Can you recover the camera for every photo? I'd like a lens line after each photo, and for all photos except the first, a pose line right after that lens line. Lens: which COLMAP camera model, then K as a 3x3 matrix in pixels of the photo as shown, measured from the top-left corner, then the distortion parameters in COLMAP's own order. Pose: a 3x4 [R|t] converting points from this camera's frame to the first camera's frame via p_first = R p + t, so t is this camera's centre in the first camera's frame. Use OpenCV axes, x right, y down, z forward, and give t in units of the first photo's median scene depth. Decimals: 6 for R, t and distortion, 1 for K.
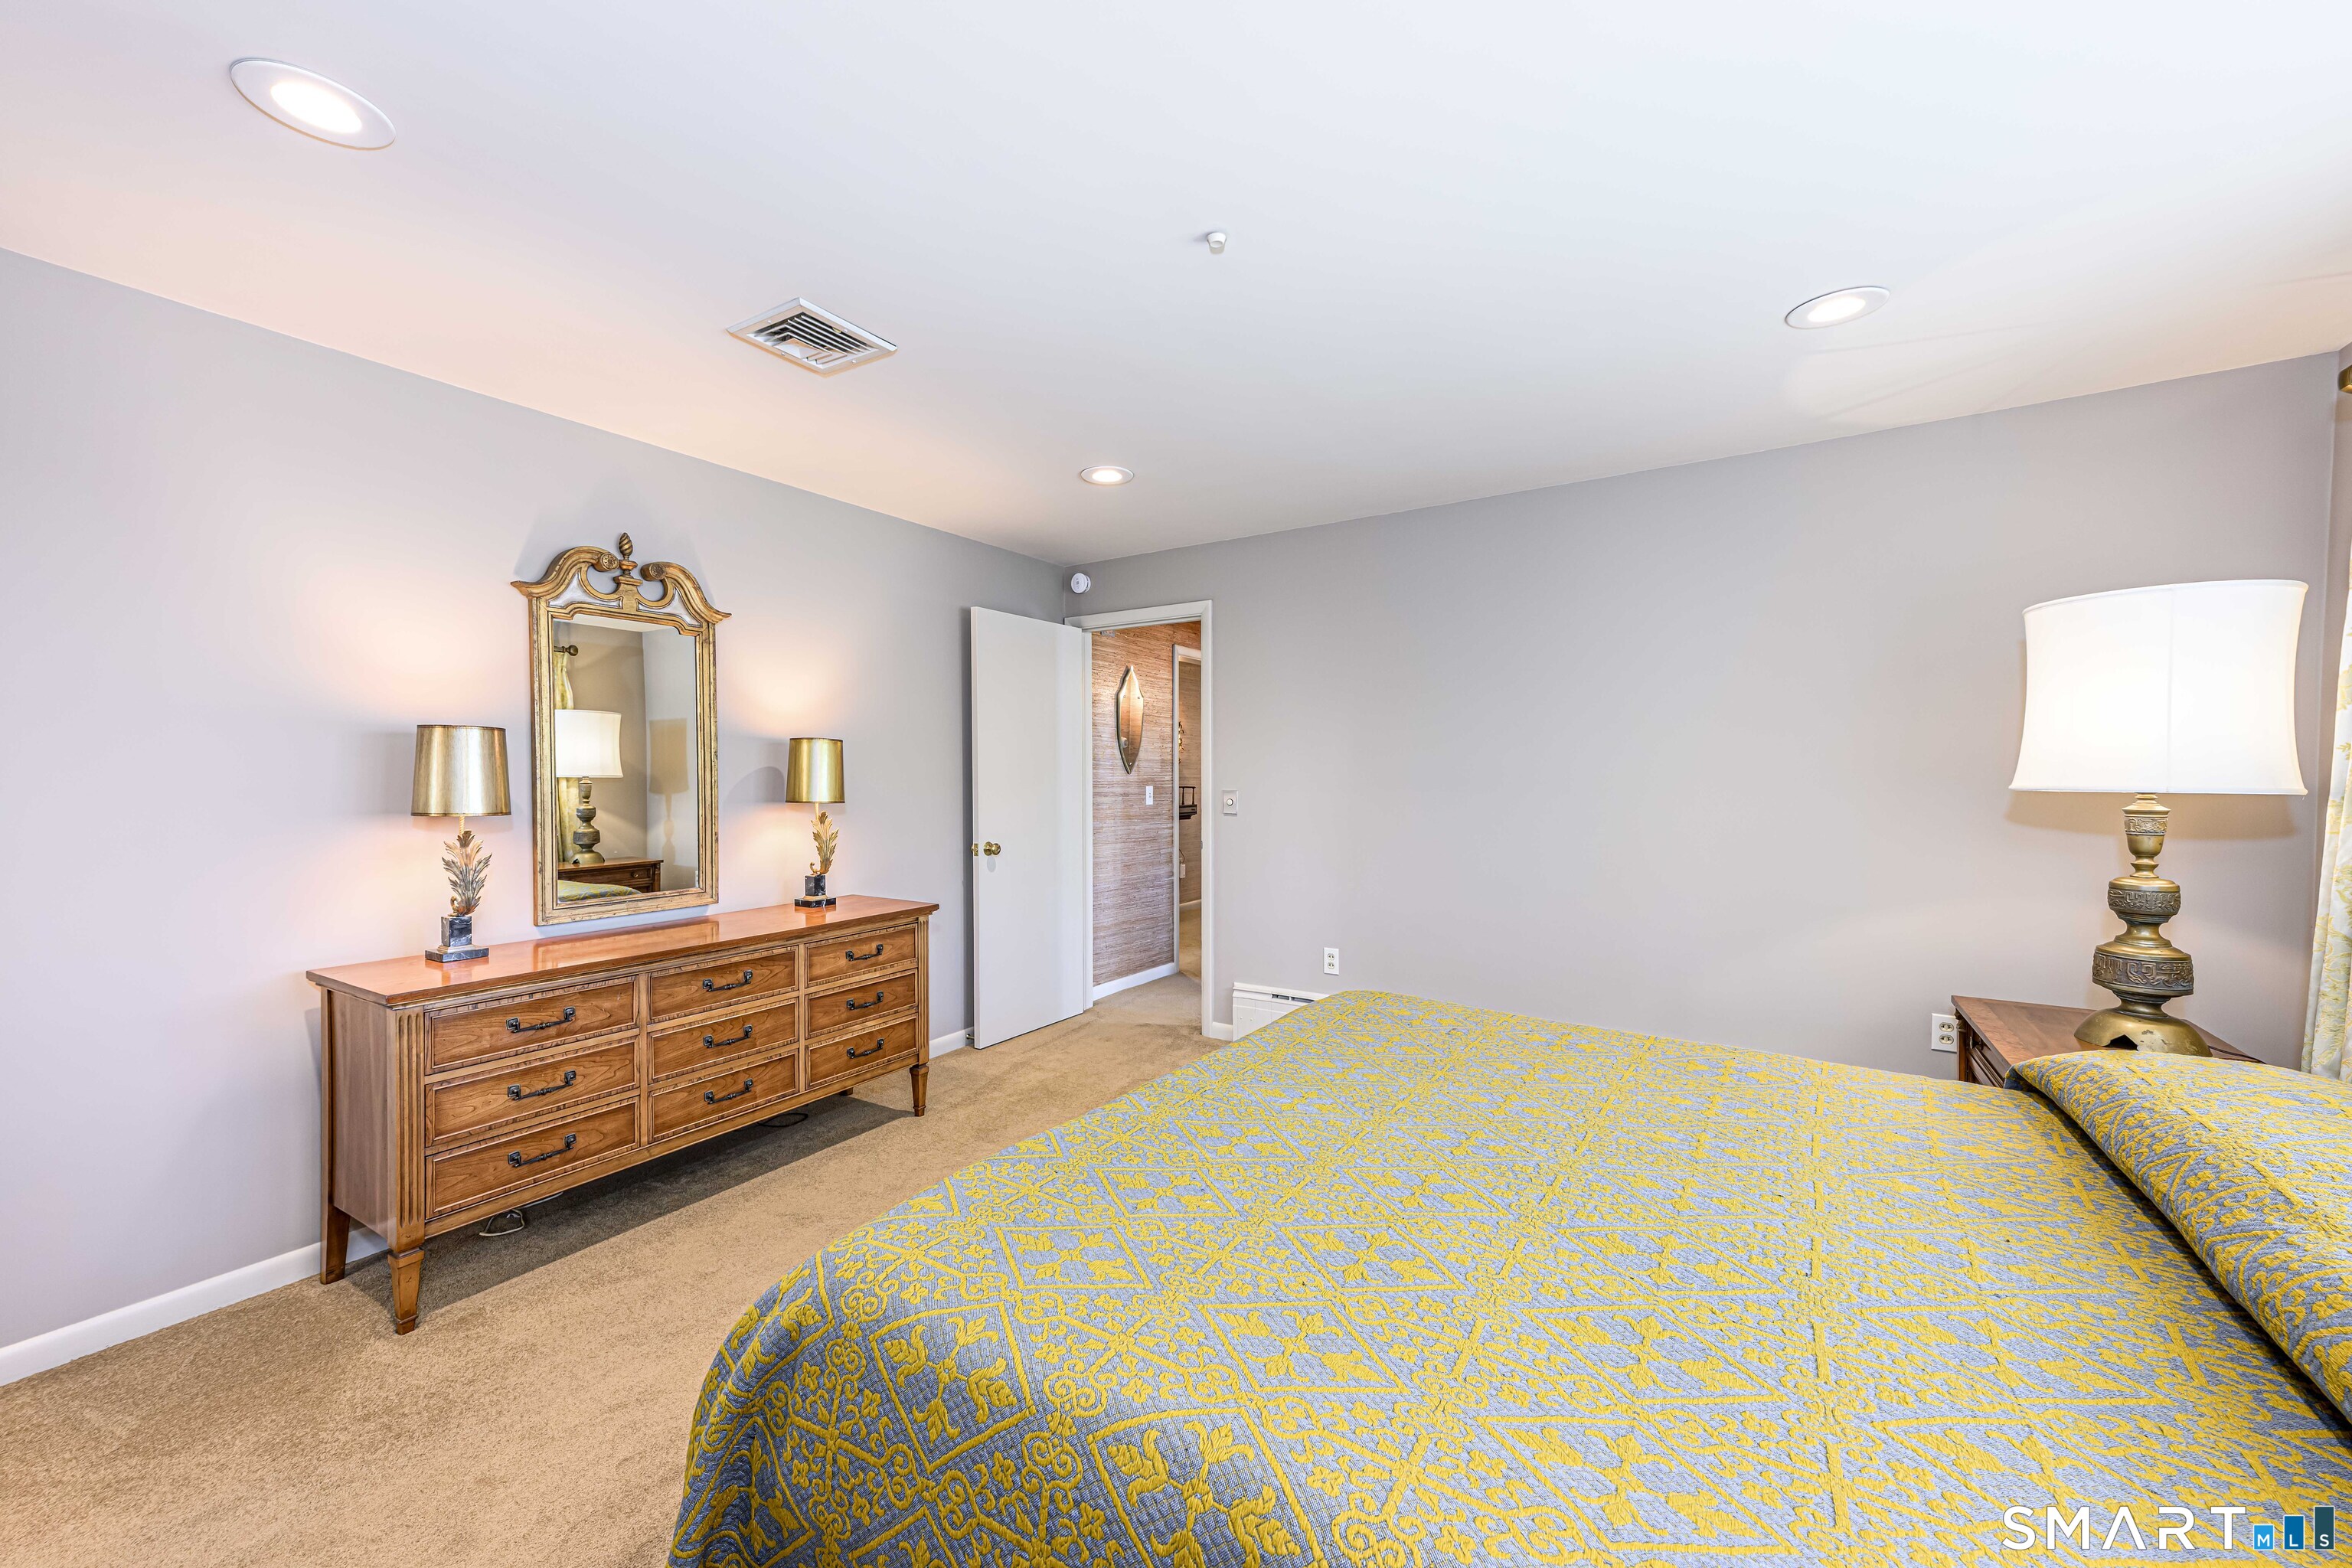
lens RADIAL K [[903.9, 0, 1192.7], [0, 903.9, 790.2], [0, 0, 1]] dist [0.025984, 0.000068]
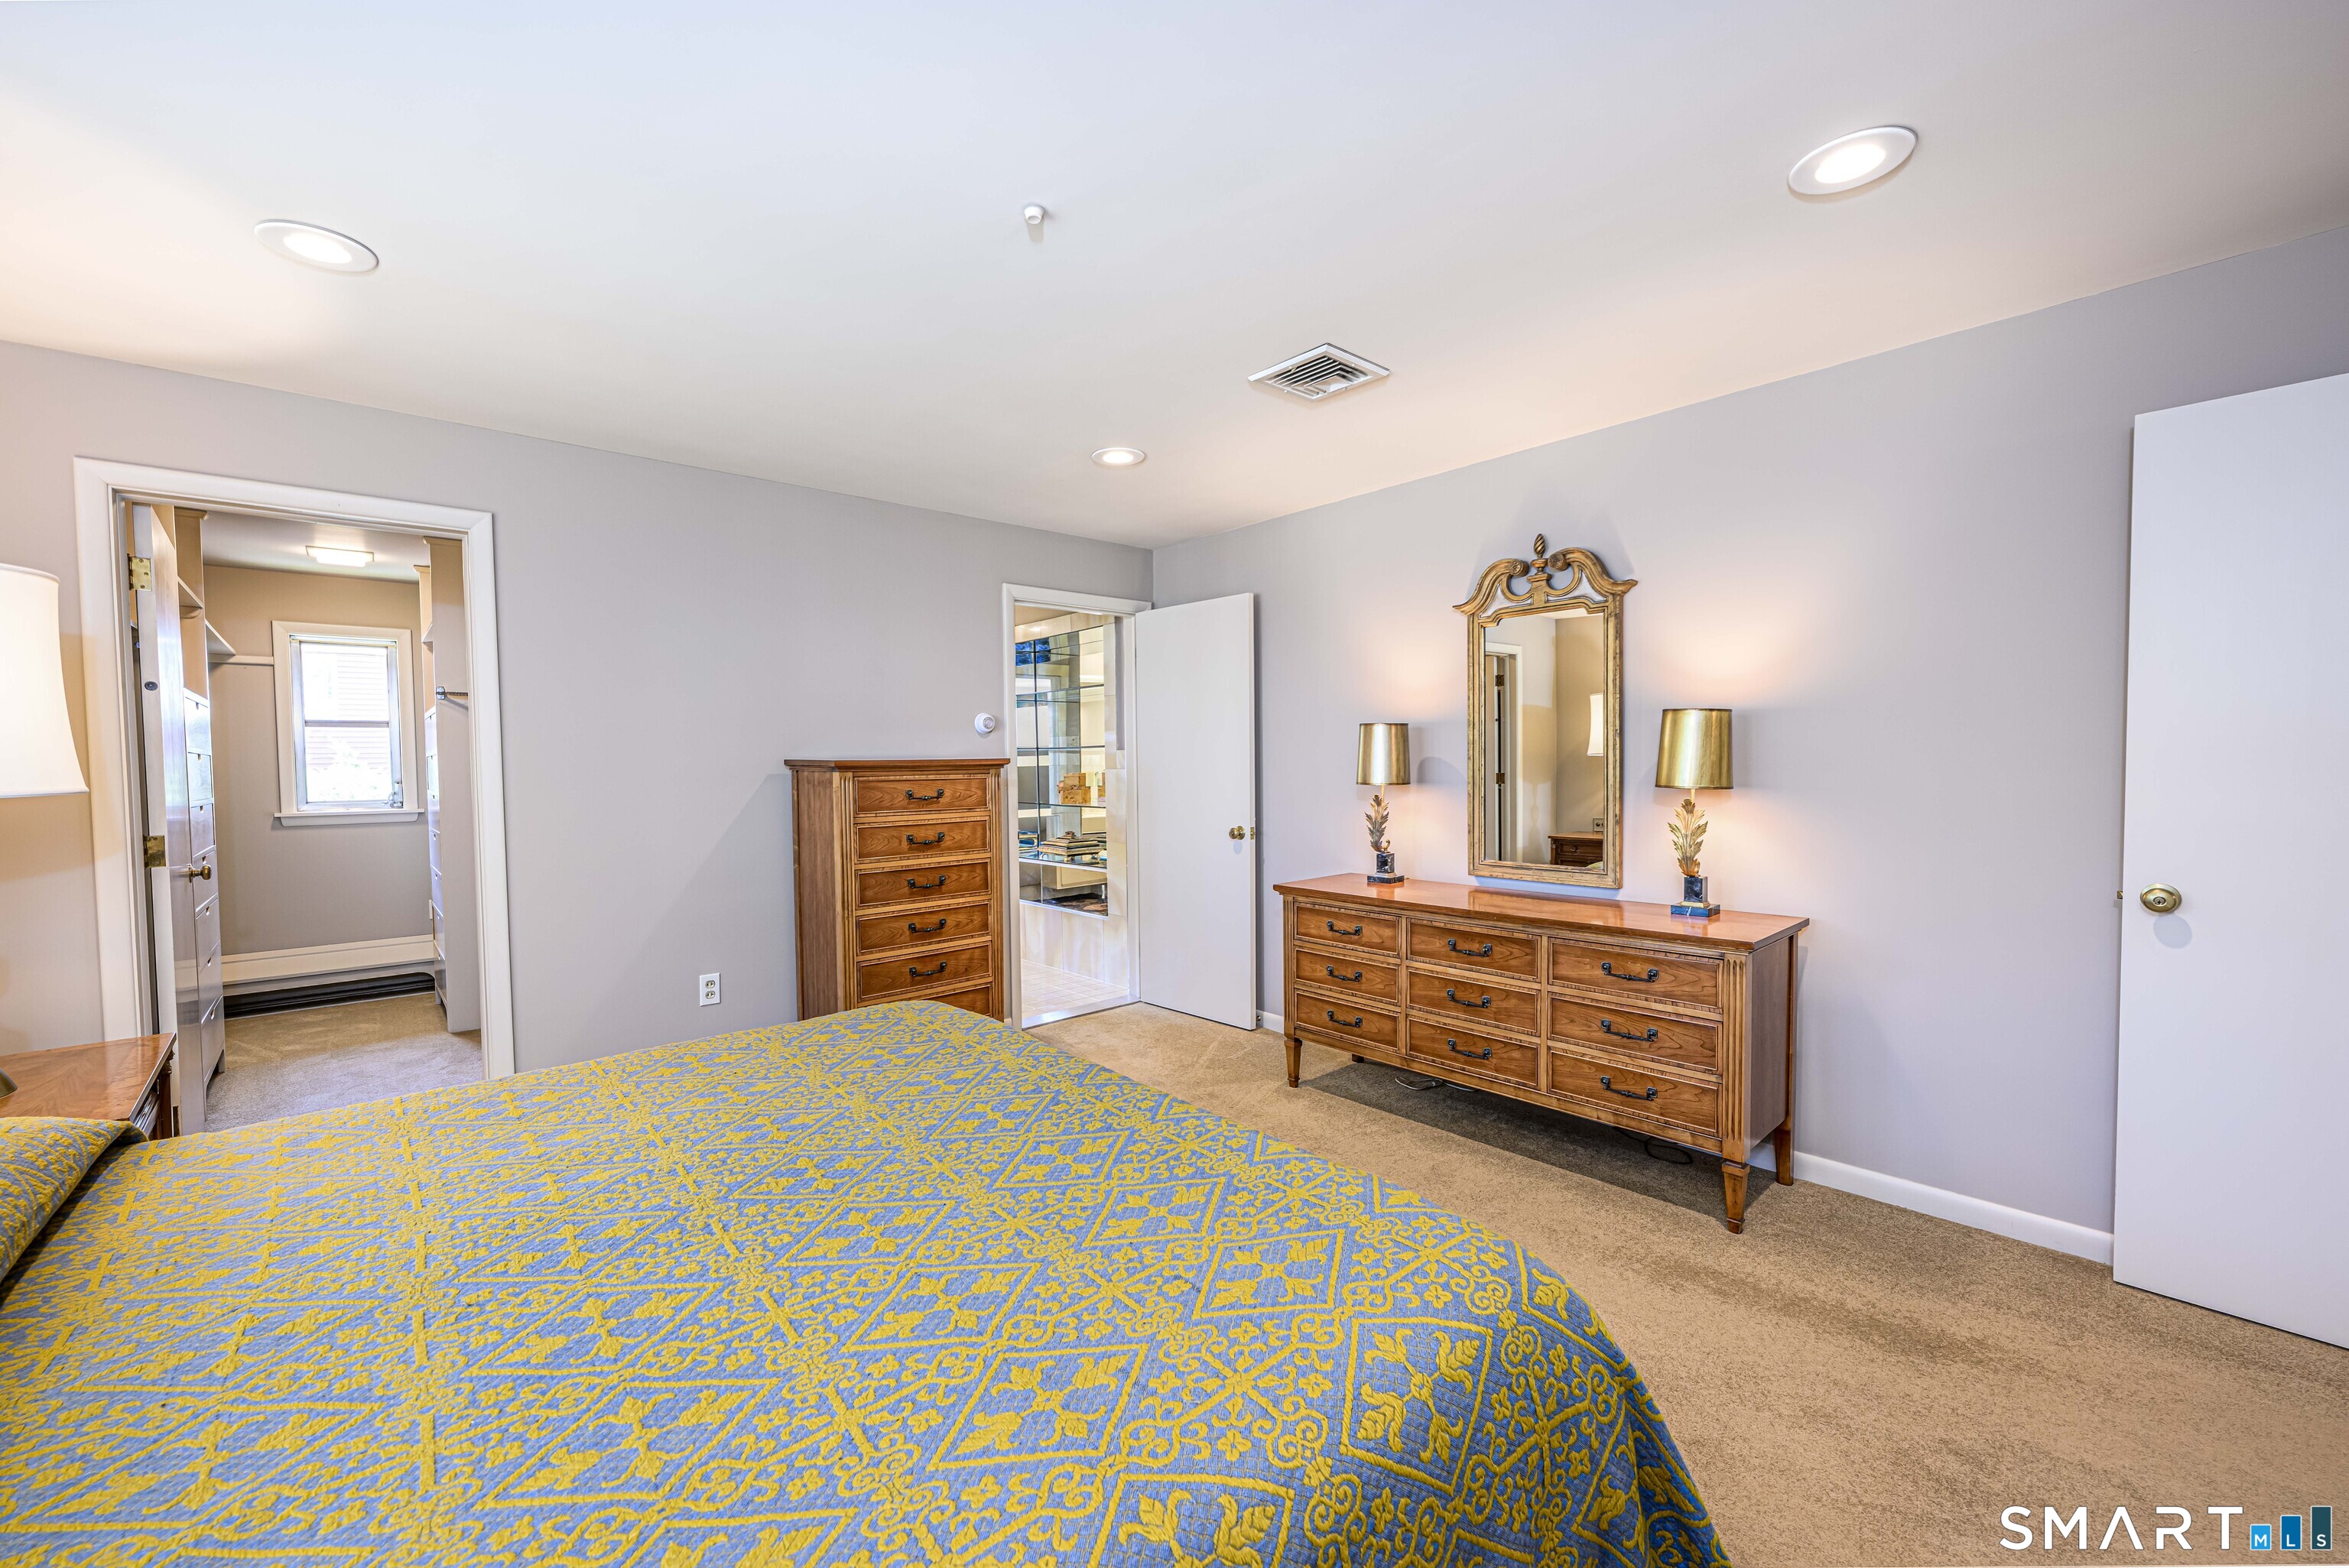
lens RADIAL K [[902.7, 0, 1191.2], [0, 902.7, 790.2], [0, 0, 1]] dist [0.025984, 0.000068]
pose [[-0.248440, 0.041591, -0.967754, 0.565704], [-0.001040, 0.999066, 0.043204, -0.021513], [0.968647, 0.011740, -0.248164, 0.886190]]
